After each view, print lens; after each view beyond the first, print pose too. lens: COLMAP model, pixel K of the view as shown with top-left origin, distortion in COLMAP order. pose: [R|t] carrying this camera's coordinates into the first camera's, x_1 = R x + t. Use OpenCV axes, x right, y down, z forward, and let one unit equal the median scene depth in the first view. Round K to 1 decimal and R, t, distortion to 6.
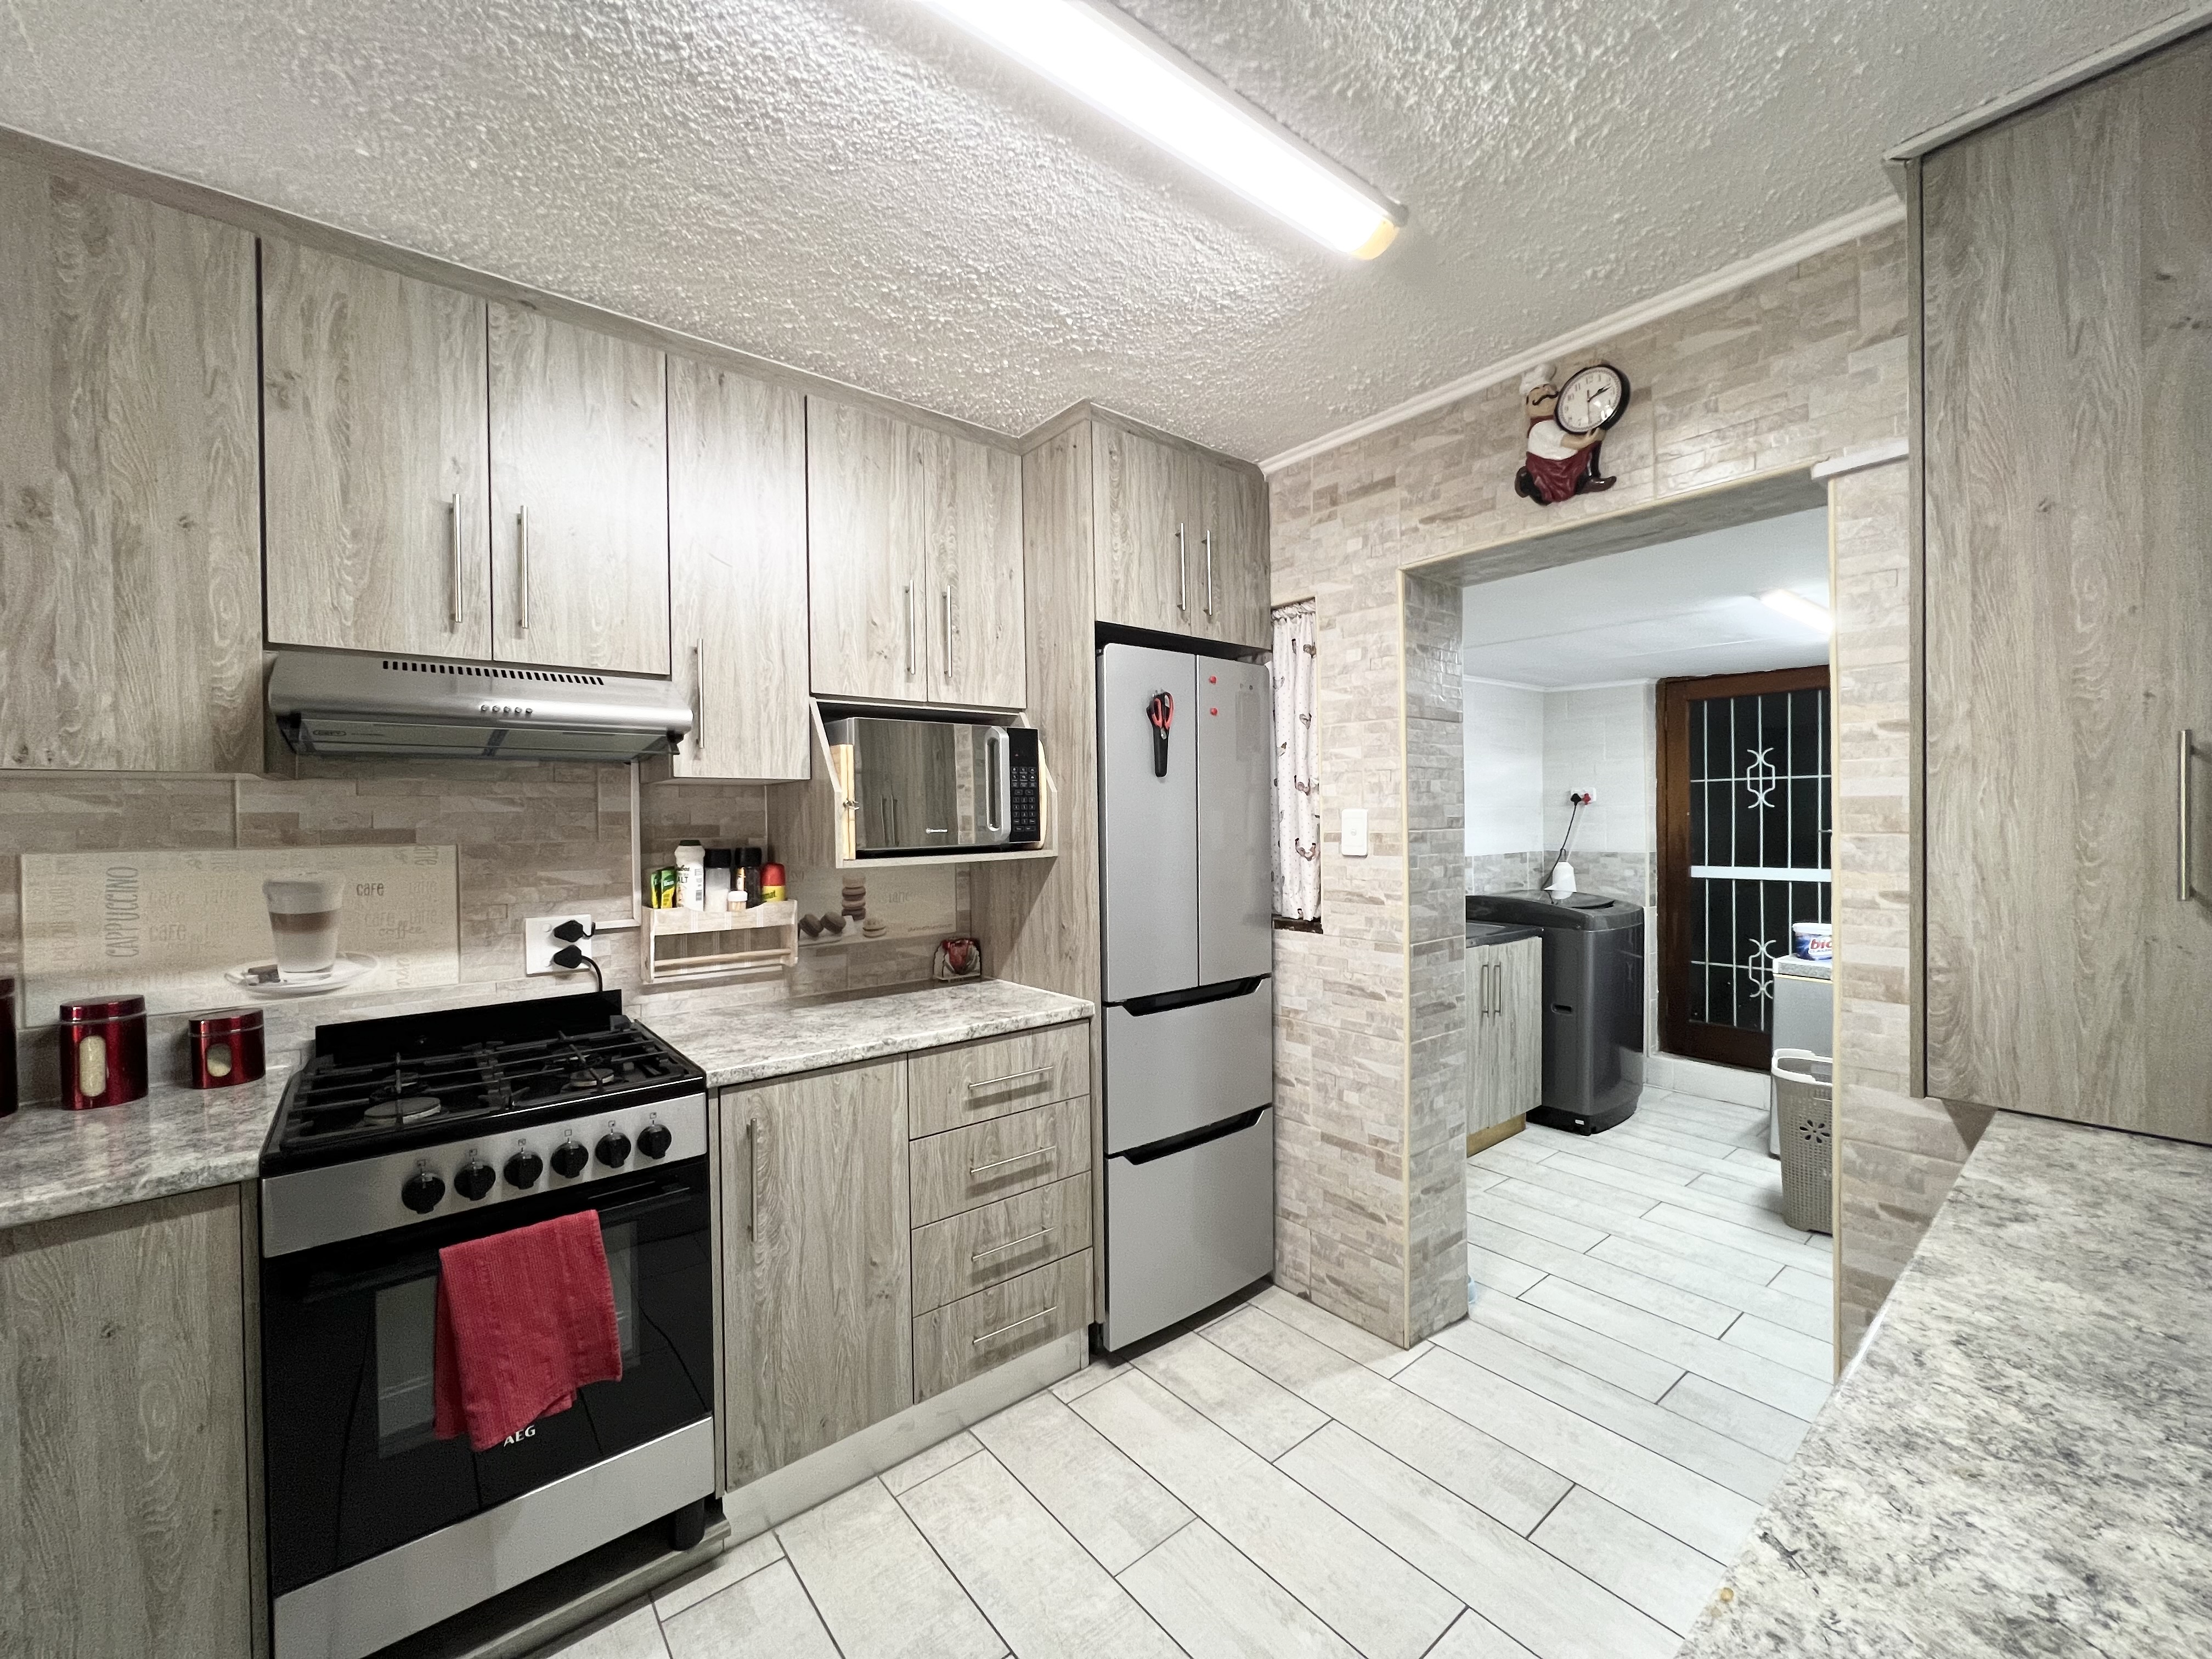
lens RADIAL K [[877.9, 0, 1102.0], [0, 877.9, 824.0], [0, 0, 1]] dist [-0.001763, 0.000155]
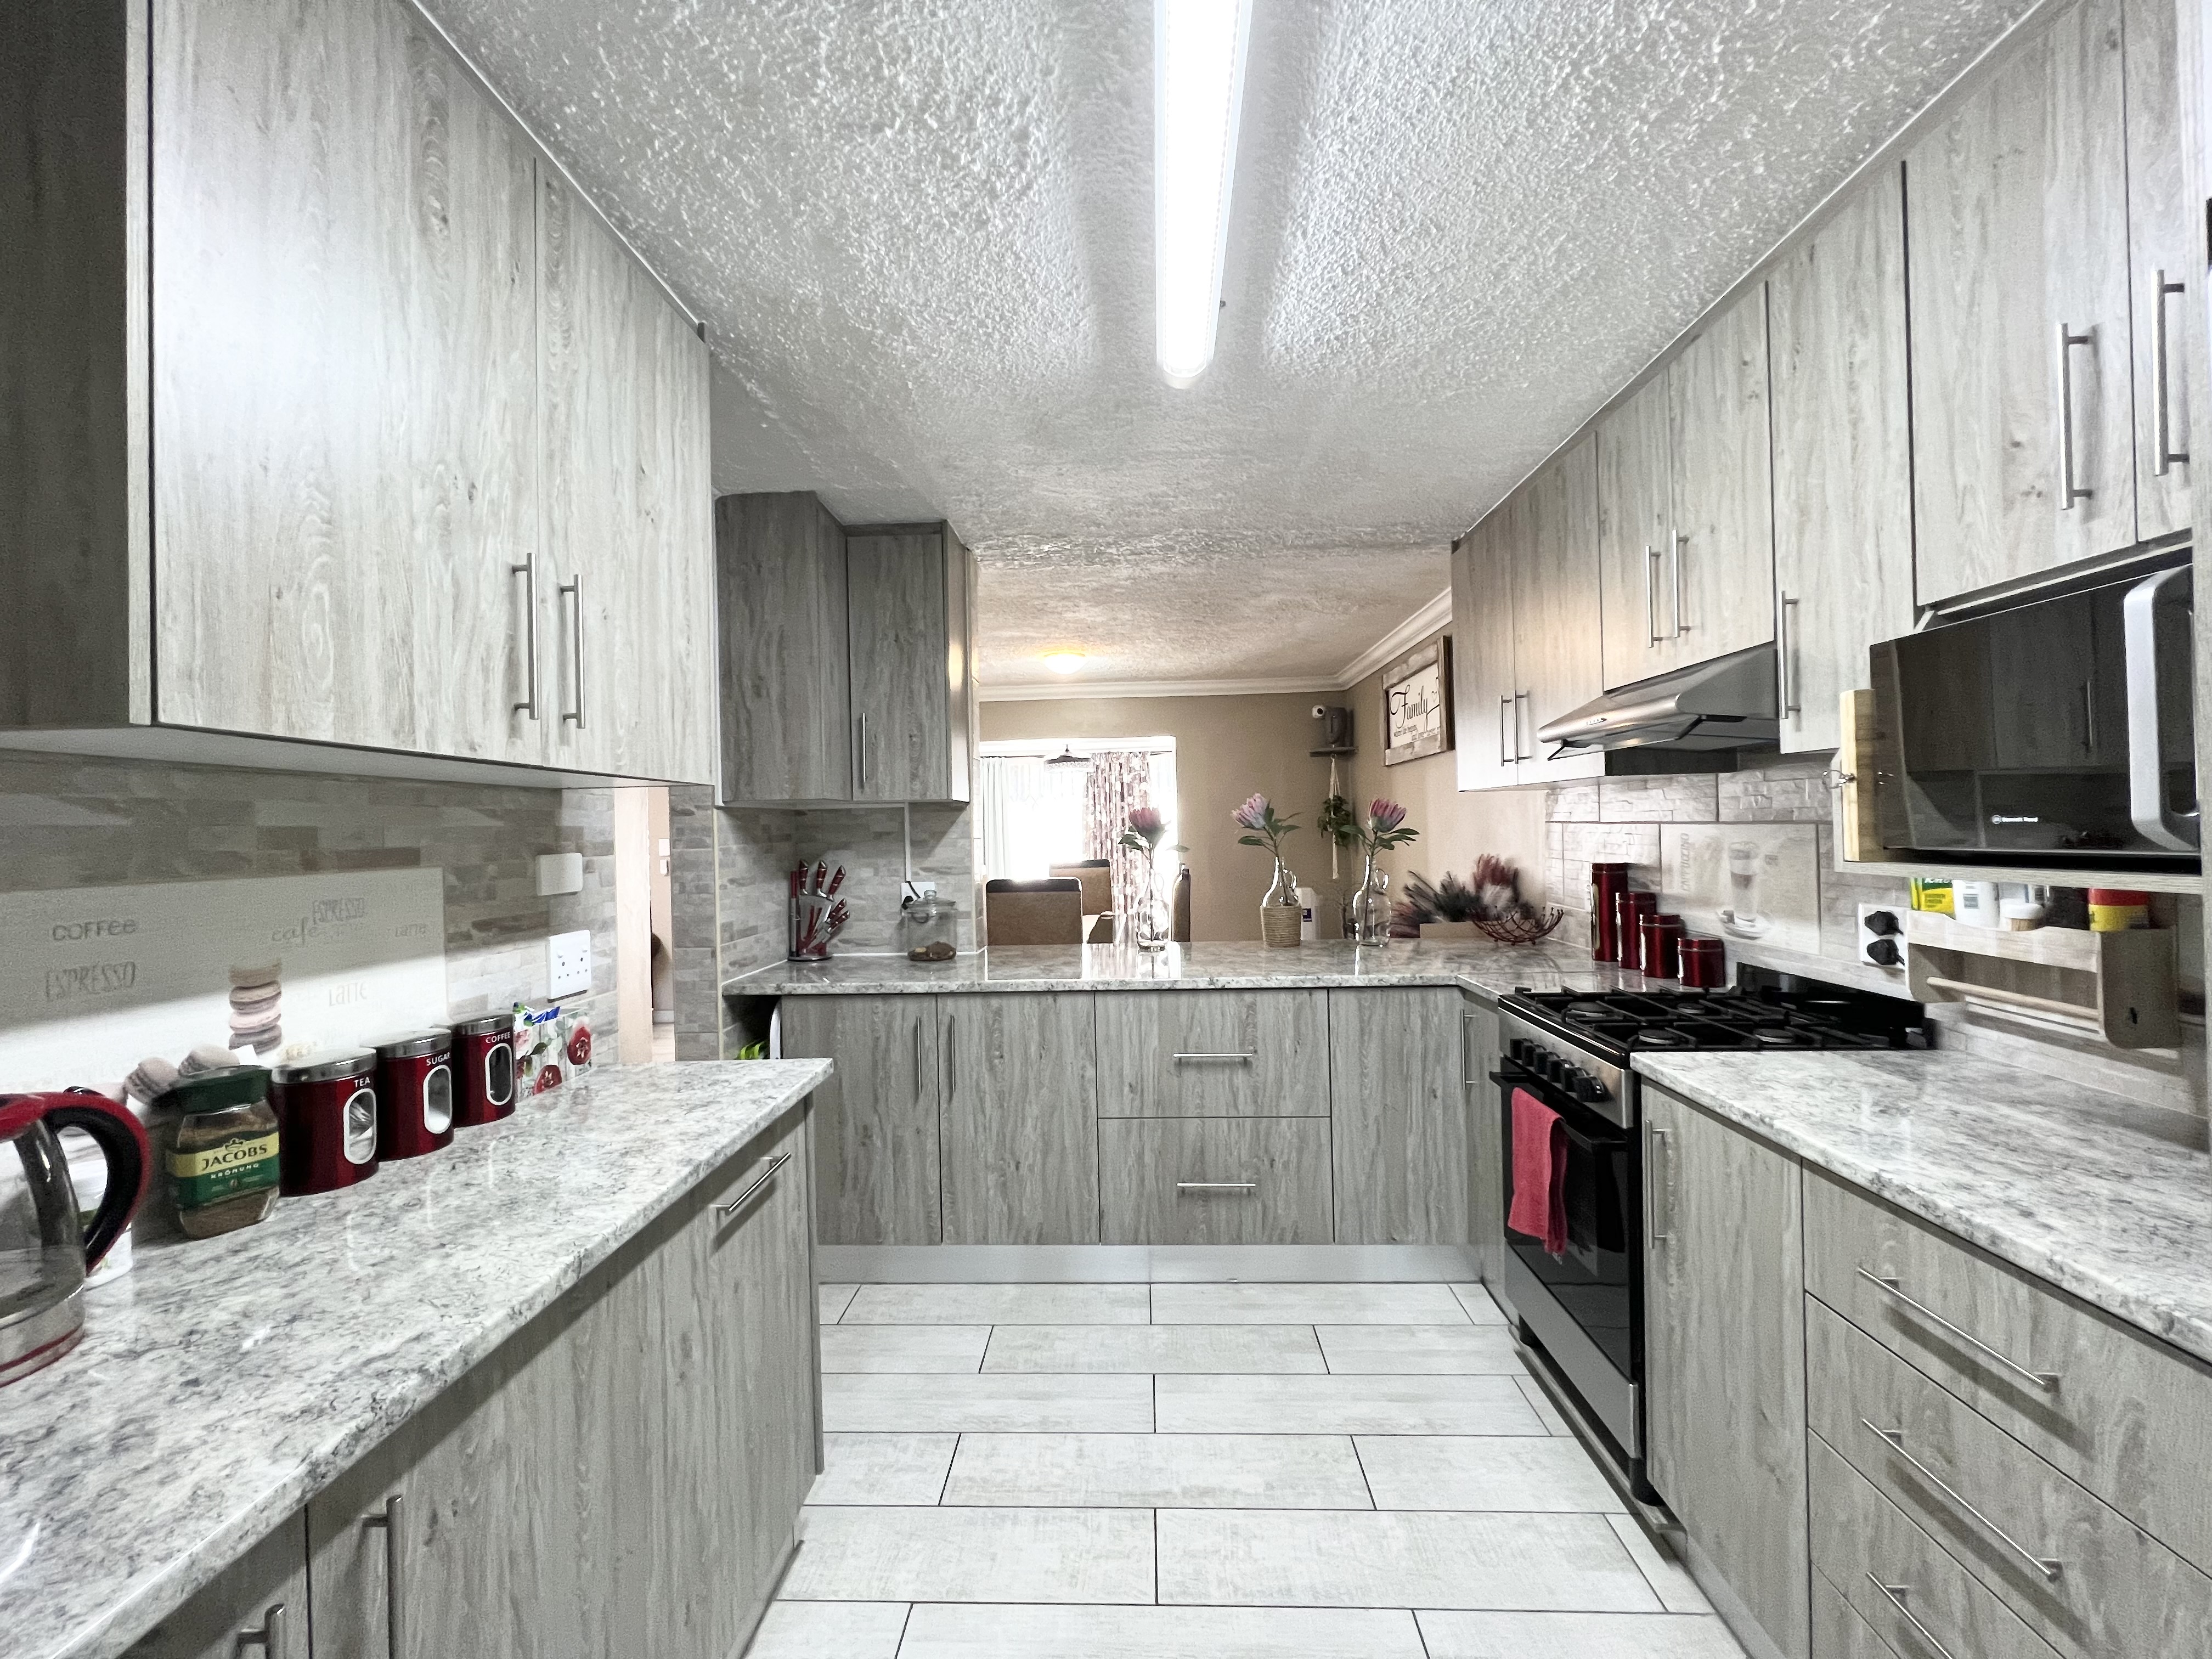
lens RADIAL K [[877.9, 0, 1091.4], [0, 877.9, 820.1], [0, 0, 1]] dist [-0.001763, 0.000155]
pose [[-0.673584, 0.022624, -0.738764, 0.587799], [0.025154, 0.999654, 0.007680, -0.009518], [0.738682, -0.013410, -0.673921, 1.001106]]
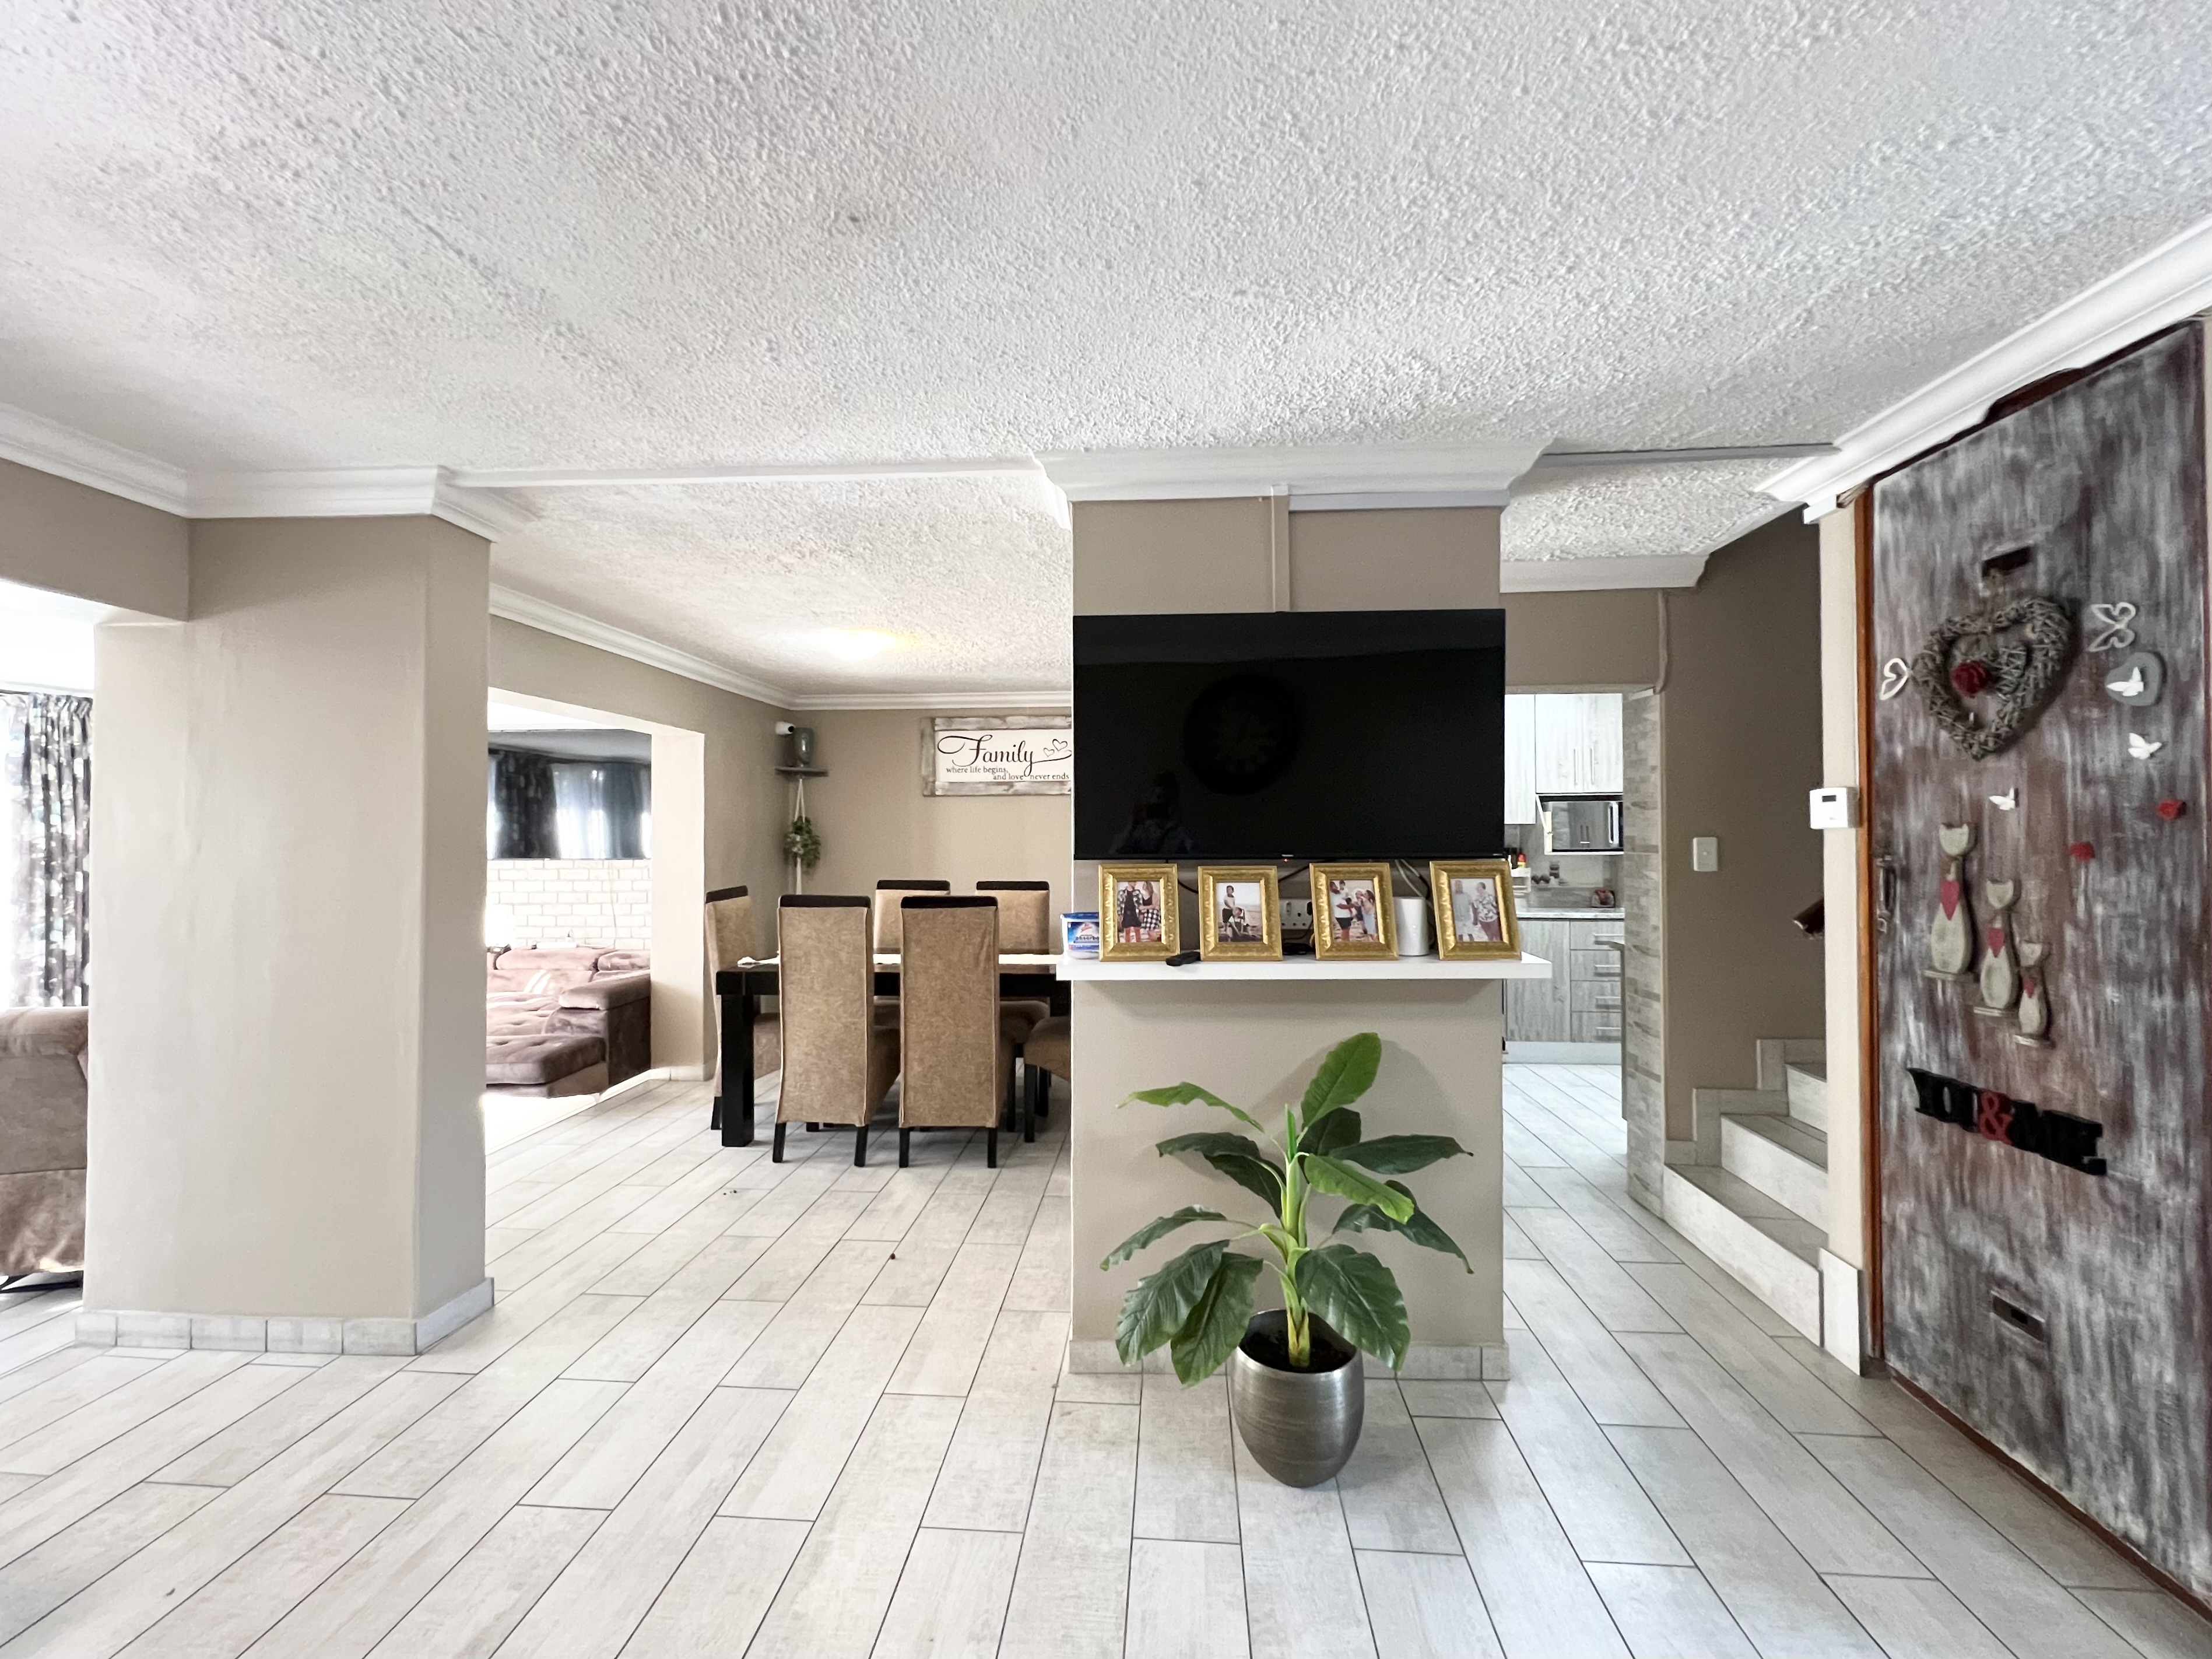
lens RADIAL K [[916.1, 0, 1100.5], [0, 916.1, 822.1], [0, 0, 1]] dist [-0.004059, 0.001107]
pose [[0.714422, 0.002673, -0.699710, 0.741259], [-0.010906, 0.999914, -0.007316, -0.018930], [0.699630, 0.012858, 0.714390, -2.122770]]
